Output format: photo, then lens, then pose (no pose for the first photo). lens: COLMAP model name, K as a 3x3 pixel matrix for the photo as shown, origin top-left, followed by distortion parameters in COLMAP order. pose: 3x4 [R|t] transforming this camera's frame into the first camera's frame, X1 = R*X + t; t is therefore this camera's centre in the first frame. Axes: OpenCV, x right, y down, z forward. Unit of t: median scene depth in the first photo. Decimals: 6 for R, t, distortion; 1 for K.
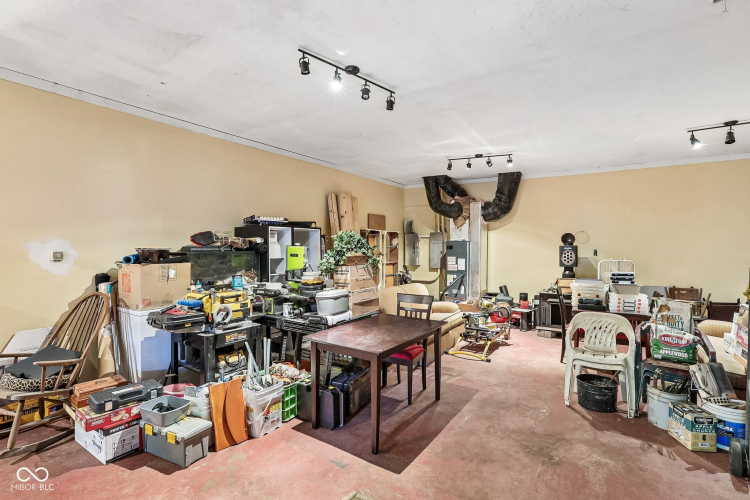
lens RADIAL K [[351.0, 0, 375.0], [0, 351.0, 250.0], [0, 0, 1]] dist [-0.023164, 0.000237]
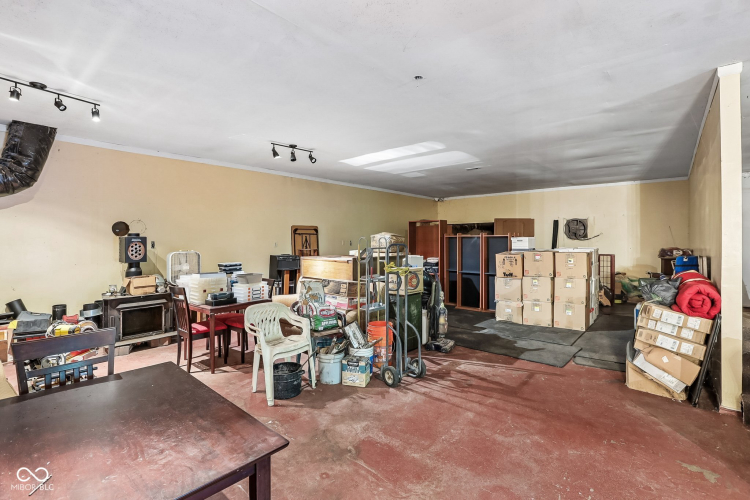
lens RADIAL K [[355.9, 0, 377.7], [0, 355.9, 241.8], [0, 0, 1]] dist [-0.026087, 0.000315]
pose [[0.123299, -0.010067, 0.992318, -0.282958], [0.008089, 0.999926, 0.009139, -0.005170], [-0.992337, 0.006900, 0.123372, 0.460360]]
